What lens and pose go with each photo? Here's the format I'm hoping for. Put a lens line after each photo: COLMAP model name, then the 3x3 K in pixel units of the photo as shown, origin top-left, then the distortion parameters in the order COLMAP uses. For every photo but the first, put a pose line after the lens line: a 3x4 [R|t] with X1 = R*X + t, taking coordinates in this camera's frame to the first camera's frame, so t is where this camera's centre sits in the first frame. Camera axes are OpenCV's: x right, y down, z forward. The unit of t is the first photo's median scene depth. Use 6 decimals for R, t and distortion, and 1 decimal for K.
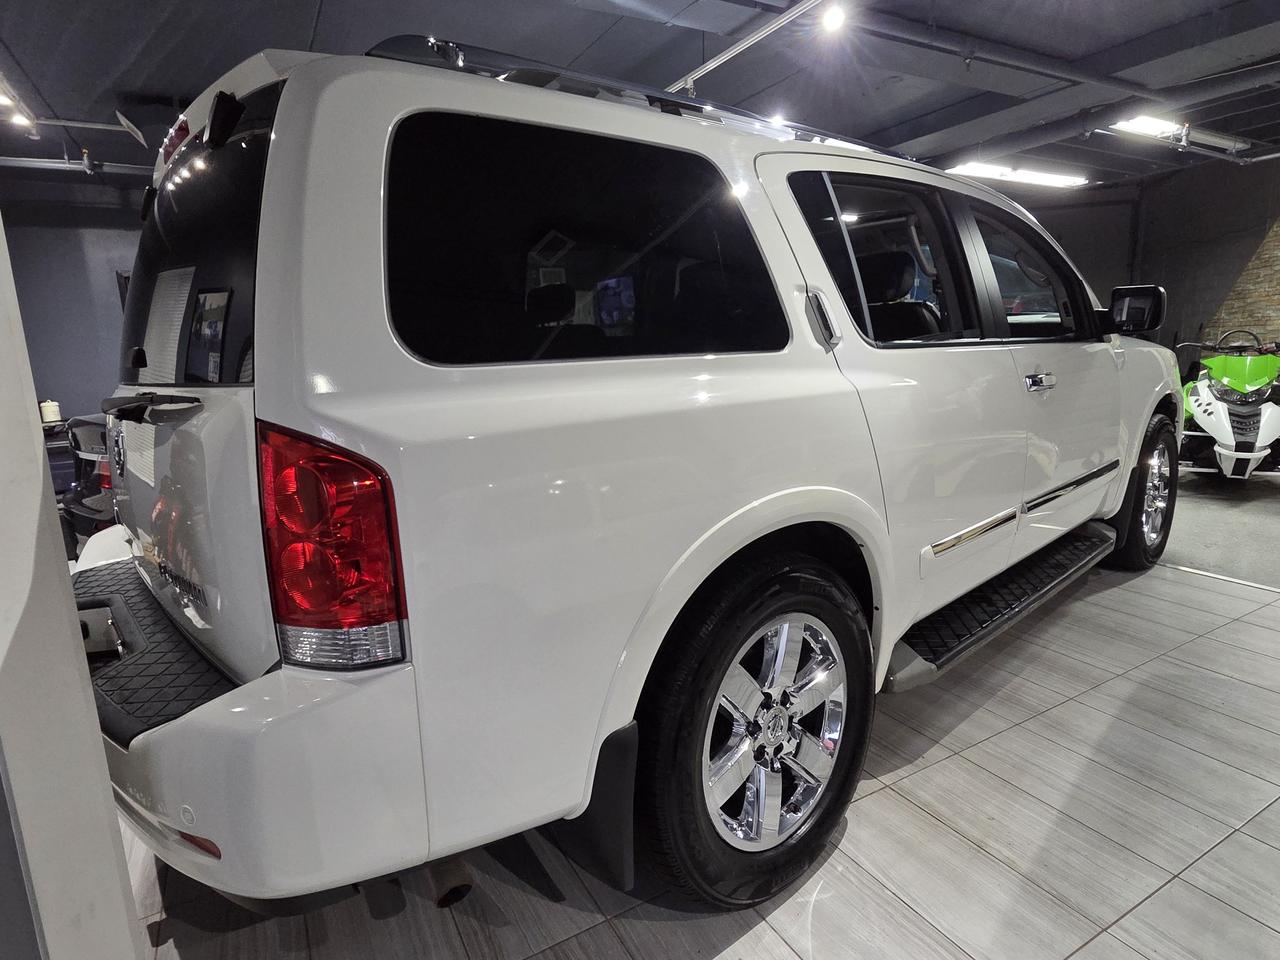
lens RADIAL K [[722.5, 0, 640.0], [0, 722.5, 480.0], [0, 0, 1]] dist [-0.013856, -0.000218]
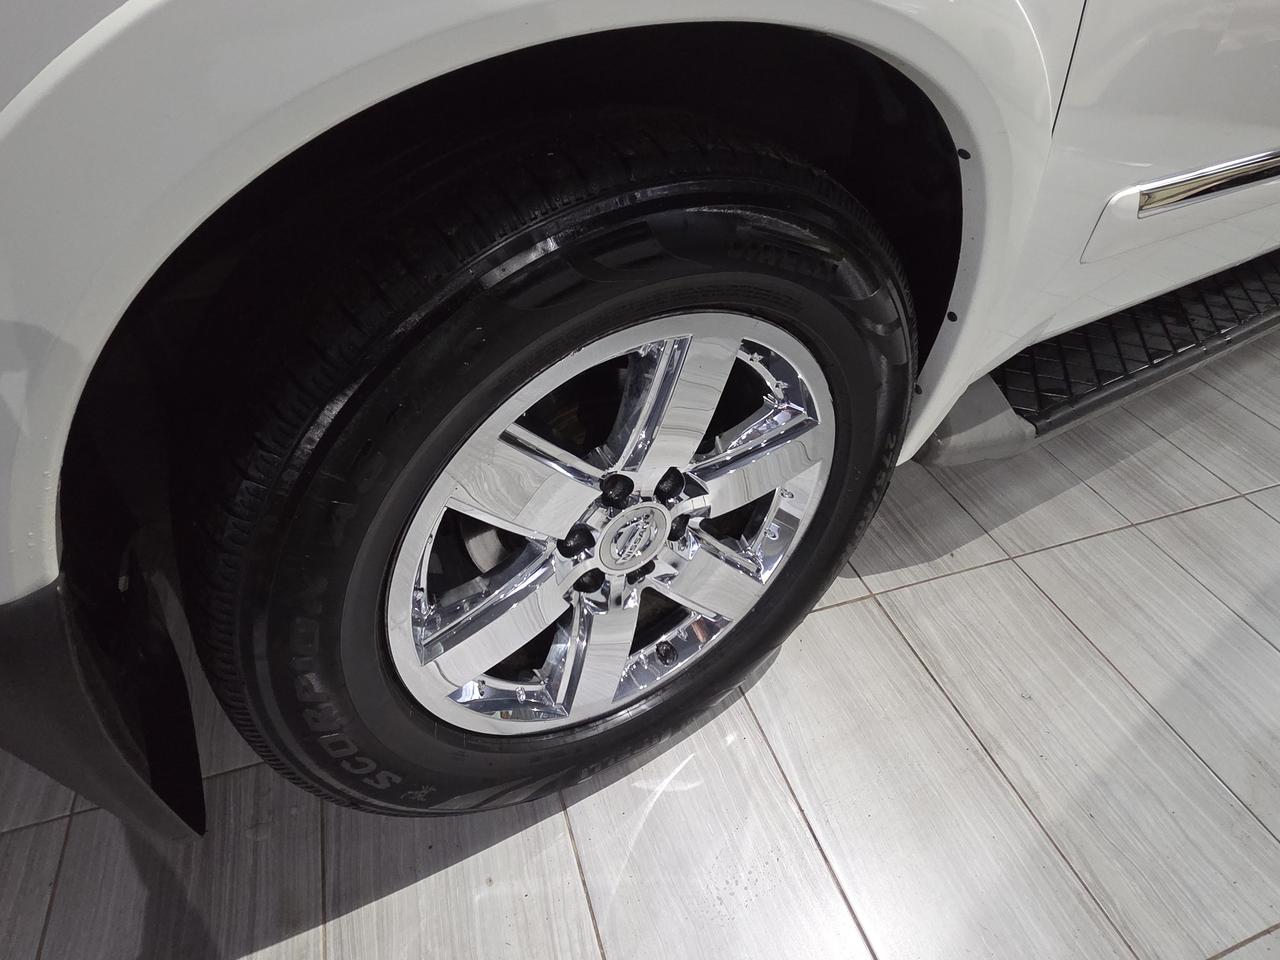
lens RADIAL K [[705.7, 0, 640.0], [0, 705.7, 480.0], [0, 0, 1]] dist [0.005228, 0.000049]
pose [[0.979222, 0.188240, -0.075434, 0.174406], [-0.123080, 0.847303, 0.516651, 0.056507], [0.161170, -0.496632, 0.852866, 0.498682]]
